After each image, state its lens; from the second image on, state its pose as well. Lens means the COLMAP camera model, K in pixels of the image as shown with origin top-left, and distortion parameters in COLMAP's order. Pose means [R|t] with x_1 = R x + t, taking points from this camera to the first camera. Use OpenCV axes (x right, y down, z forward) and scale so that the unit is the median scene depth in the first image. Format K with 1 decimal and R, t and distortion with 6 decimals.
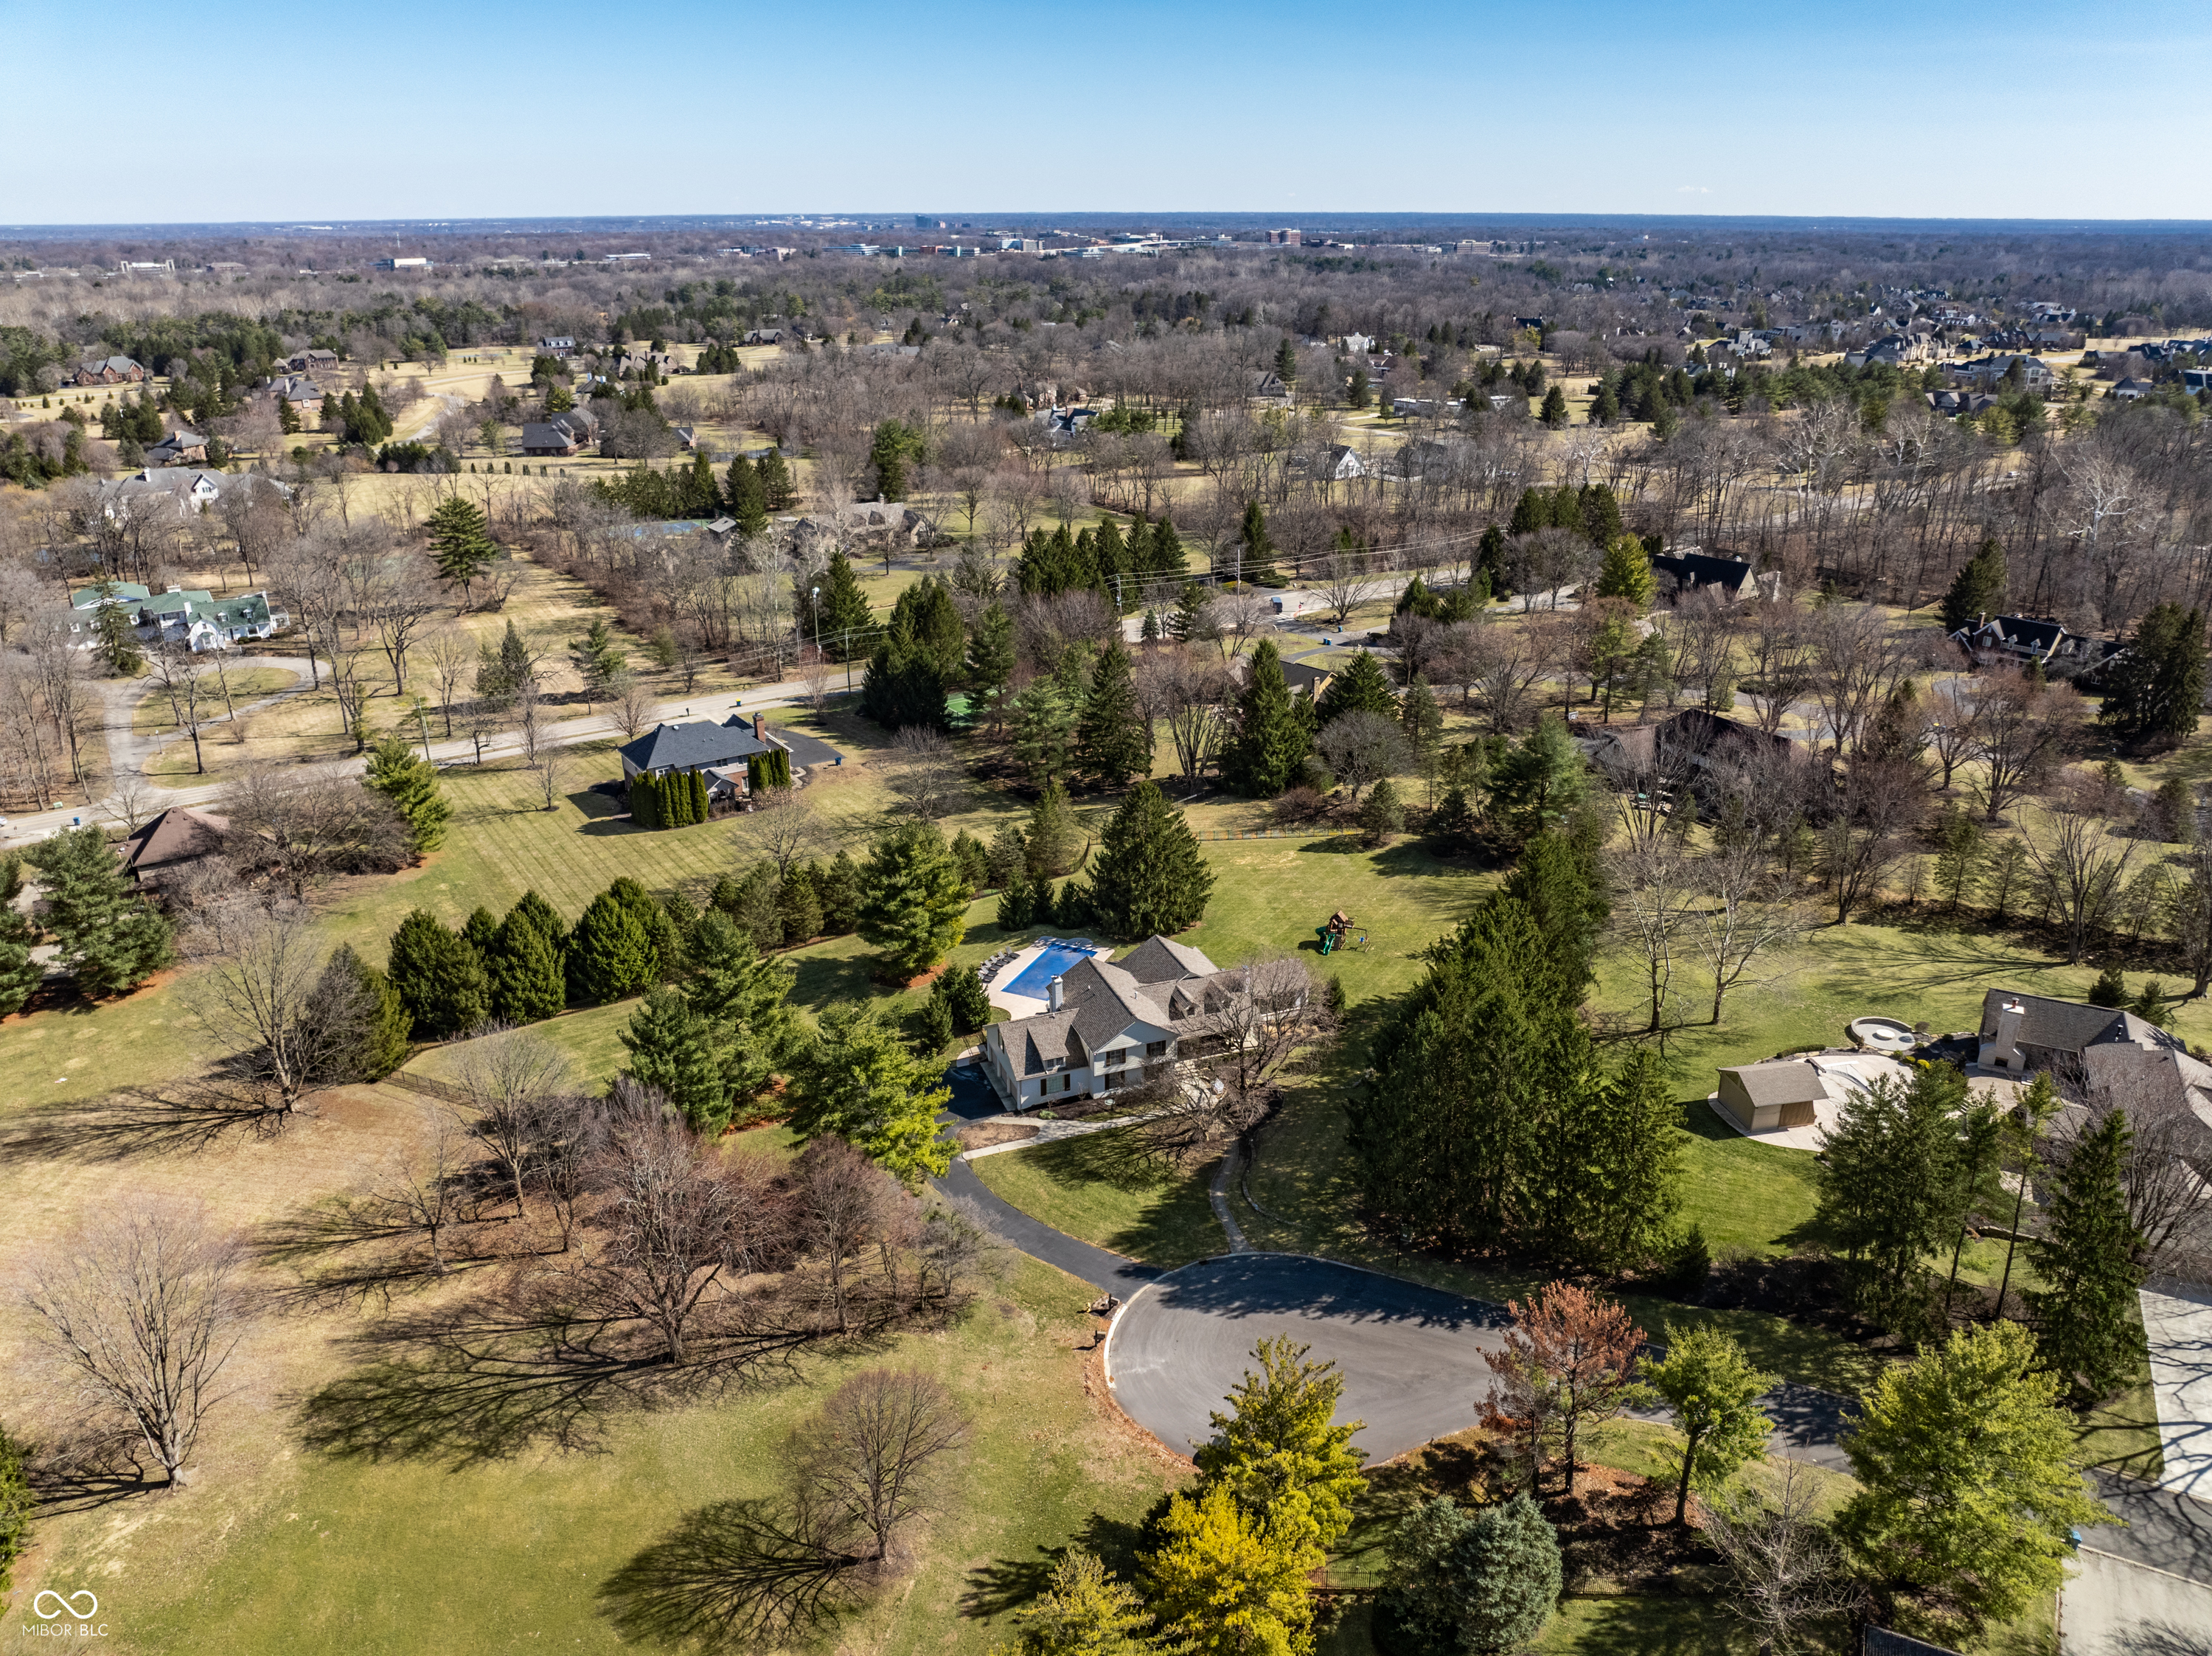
lens RADIAL K [[1573.7, 0, 1105.2], [0, 1573.7, 818.8], [0, 0, 1]] dist [-0.050102, 0.024926]
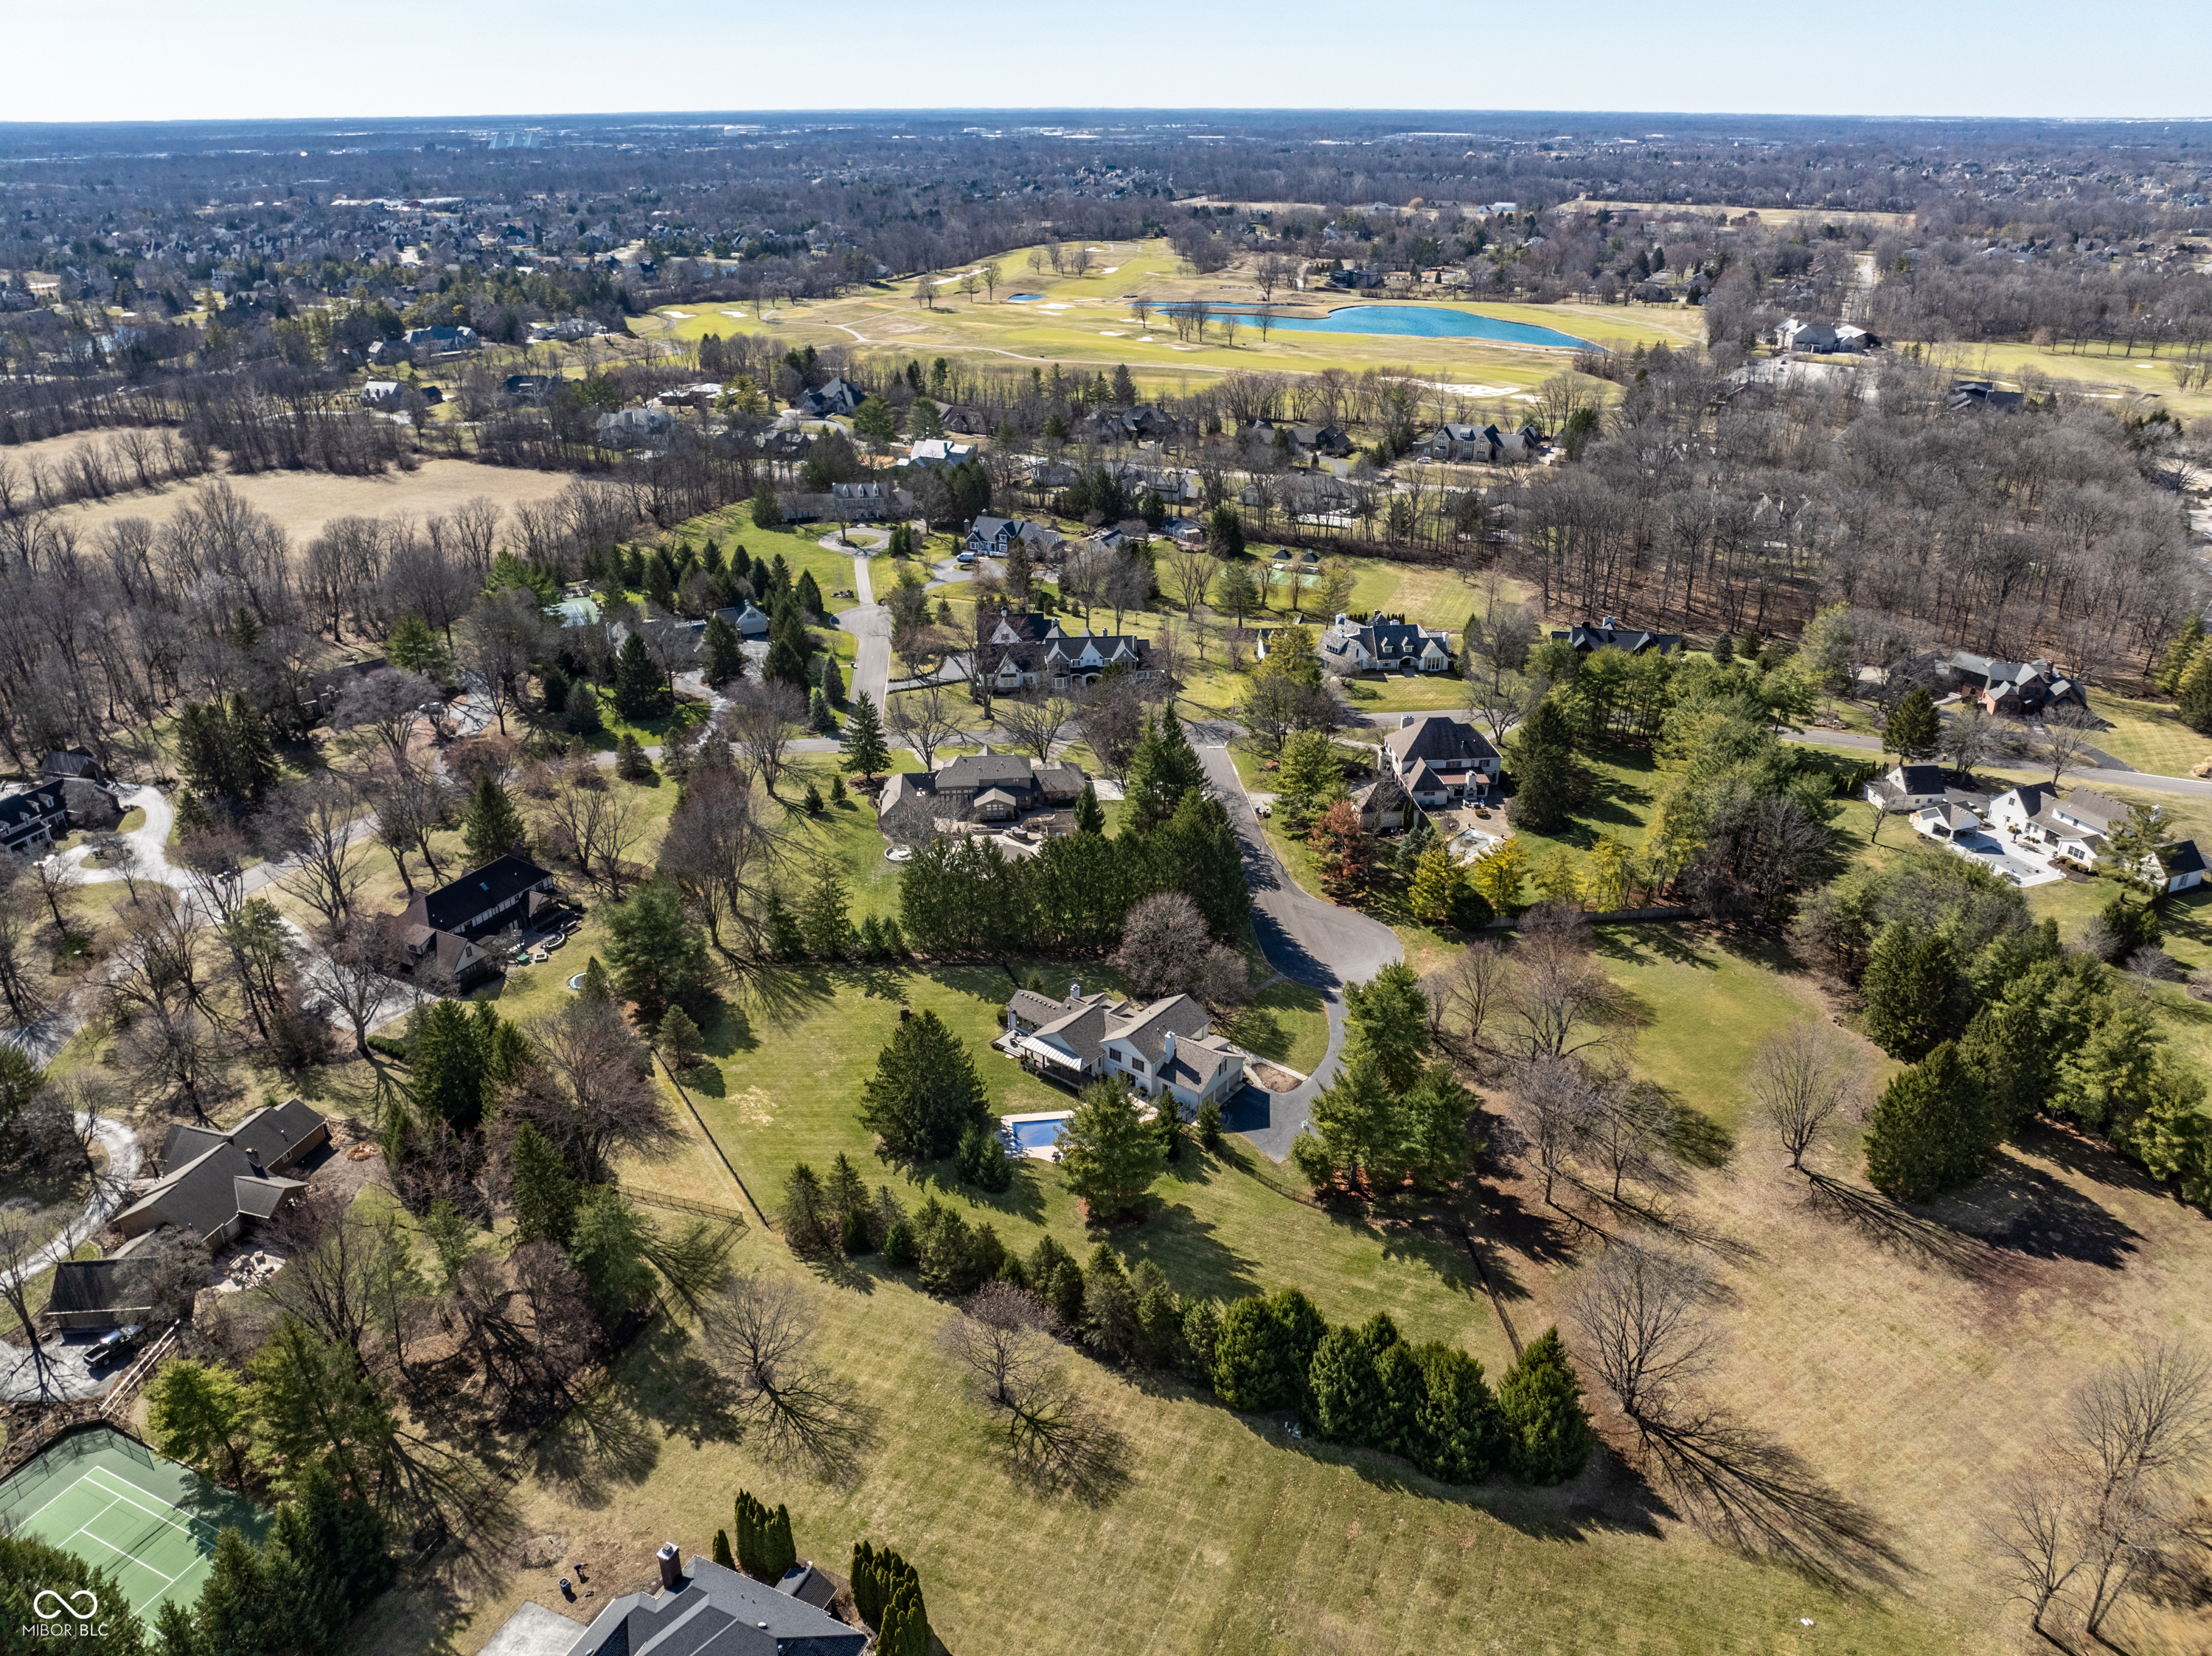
lens RADIAL K [[1573.7, 0, 1116.9], [0, 1573.7, 803.3], [0, 0, 1]] dist [-0.050102, 0.024926]
pose [[-0.529084, -0.347355, 0.774218, -0.869457], [0.309818, 0.770322, 0.557330, -0.726248], [-0.789989, 0.534741, -0.299949, 1.164059]]
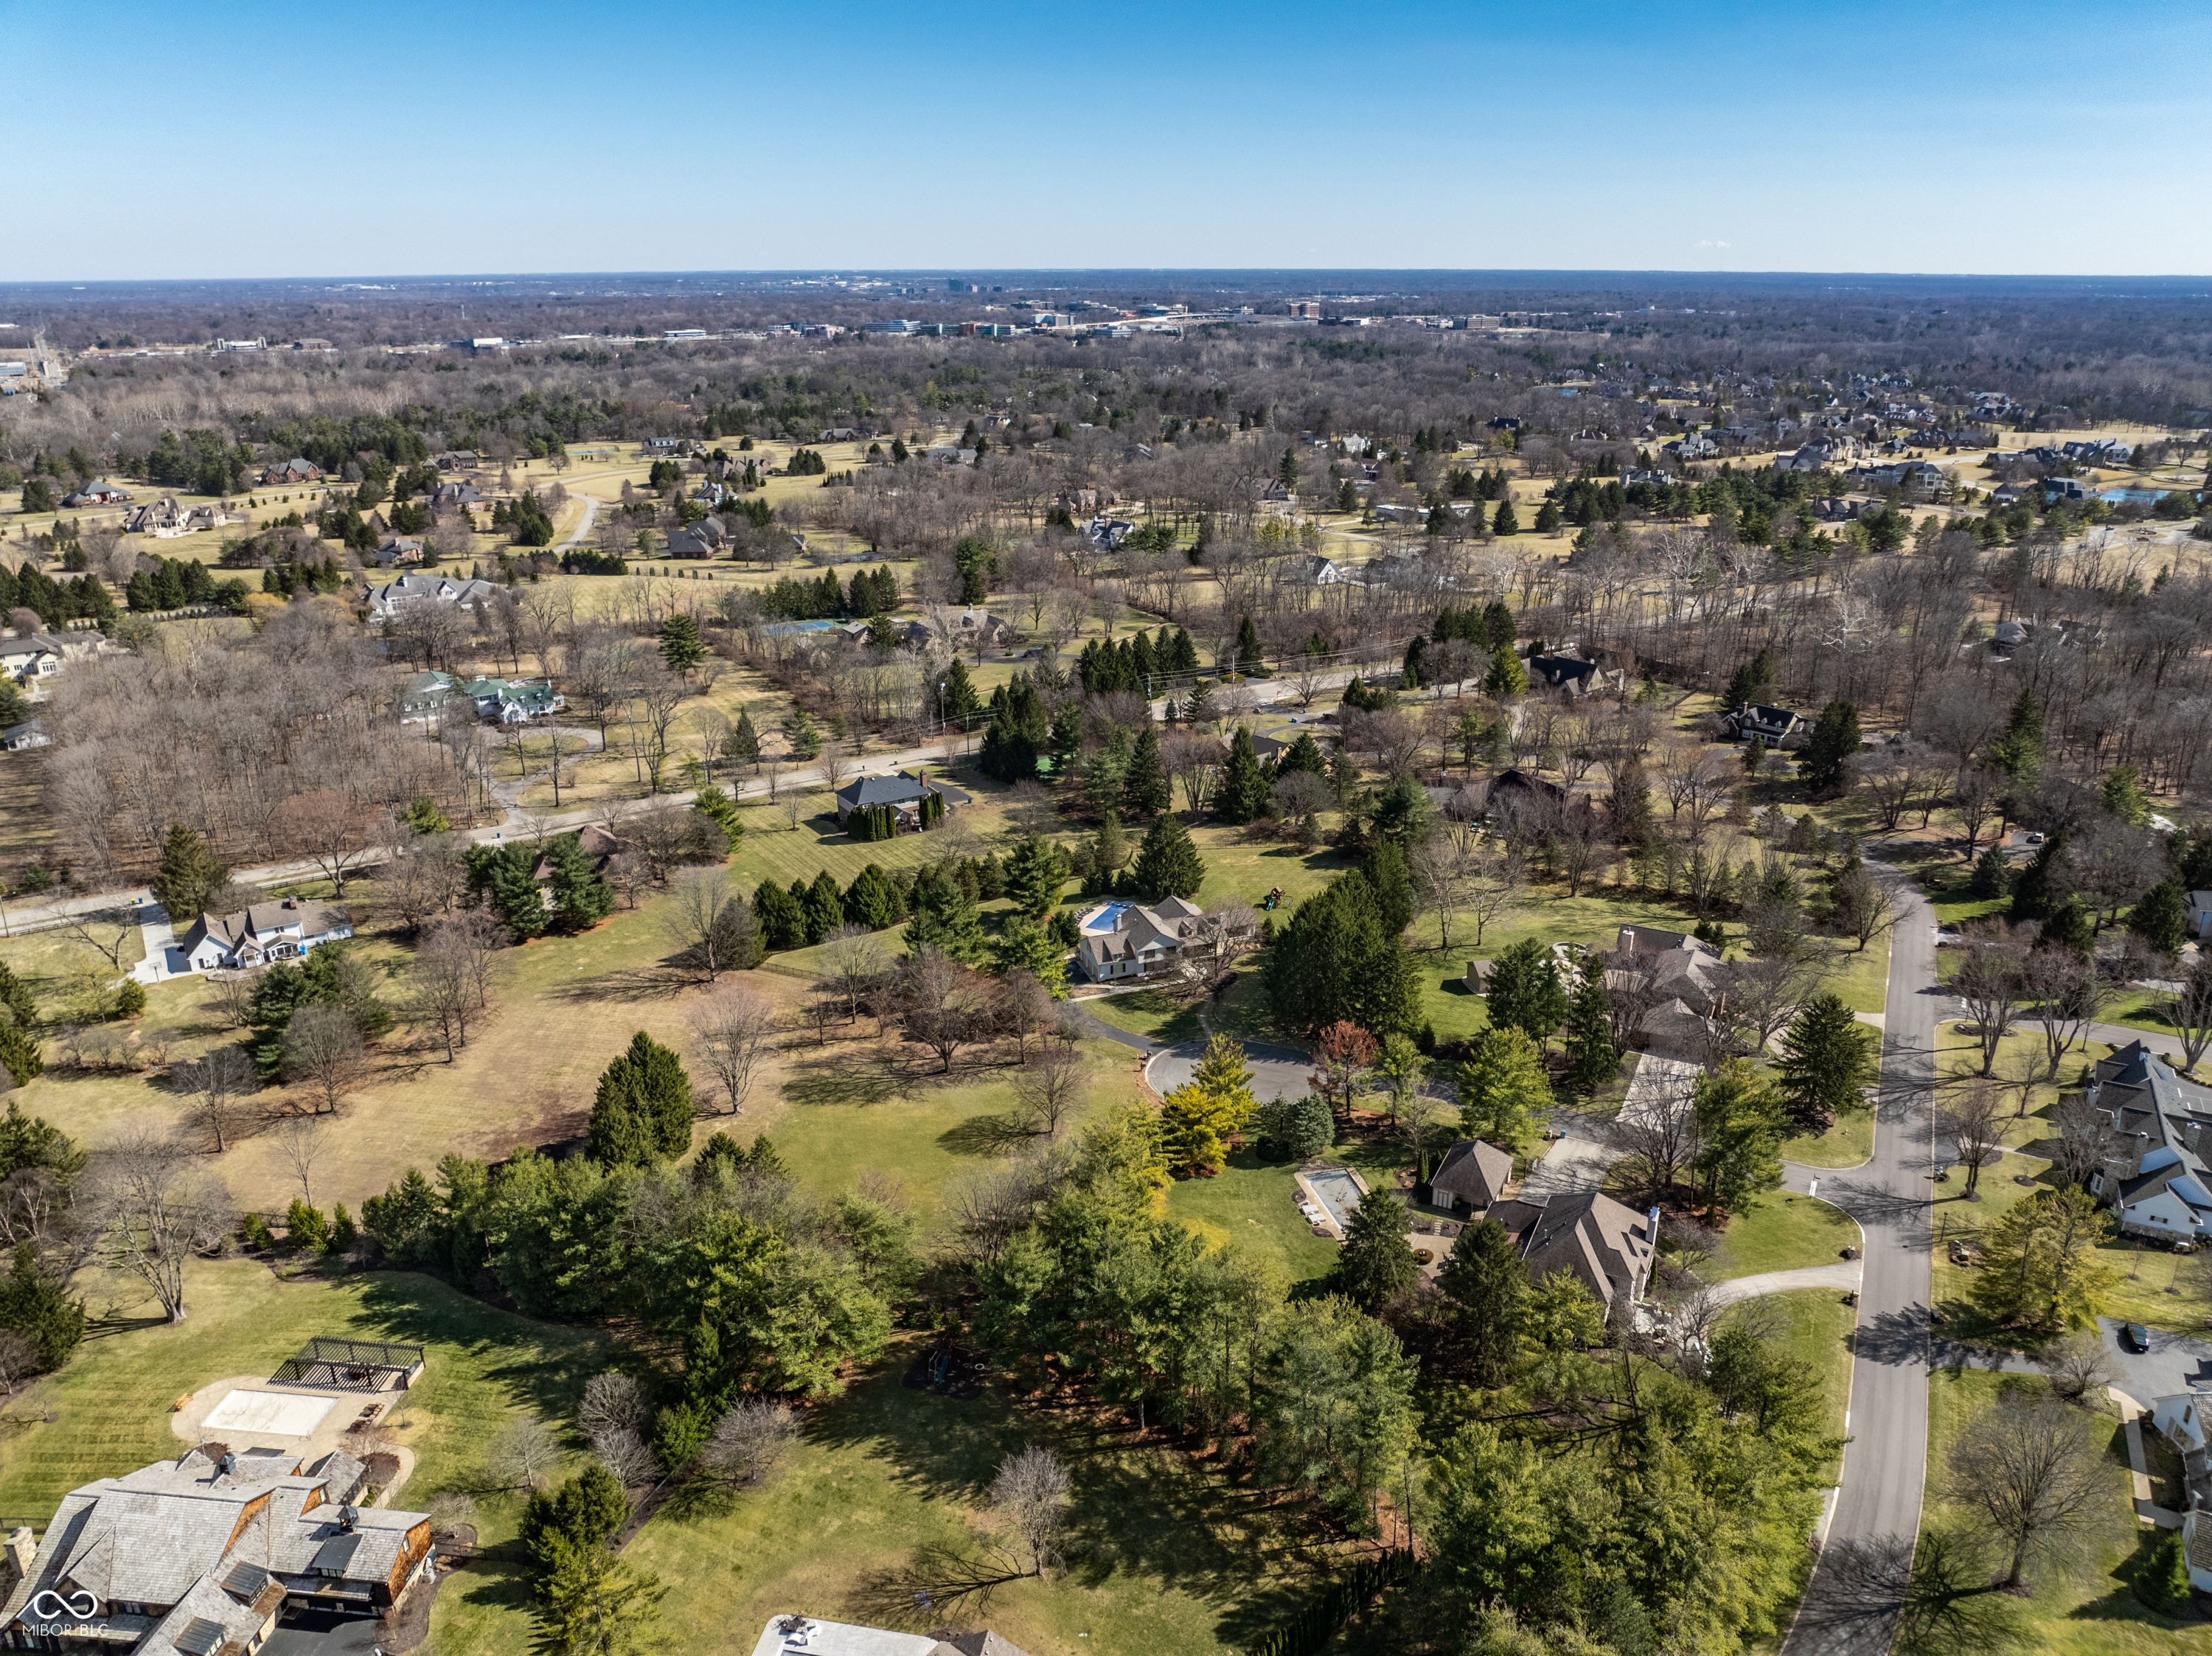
lens RADIAL K [[1573.7, 0, 1092.1], [0, 1573.7, 830.9], [0, 0, 1]] dist [-0.050102, 0.024926]
pose [[0.999709, 0.005184, -0.023571, -0.015855], [-0.005719, 0.999726, -0.022698, 0.038358], [0.023447, 0.022826, 0.999464, -0.760951]]
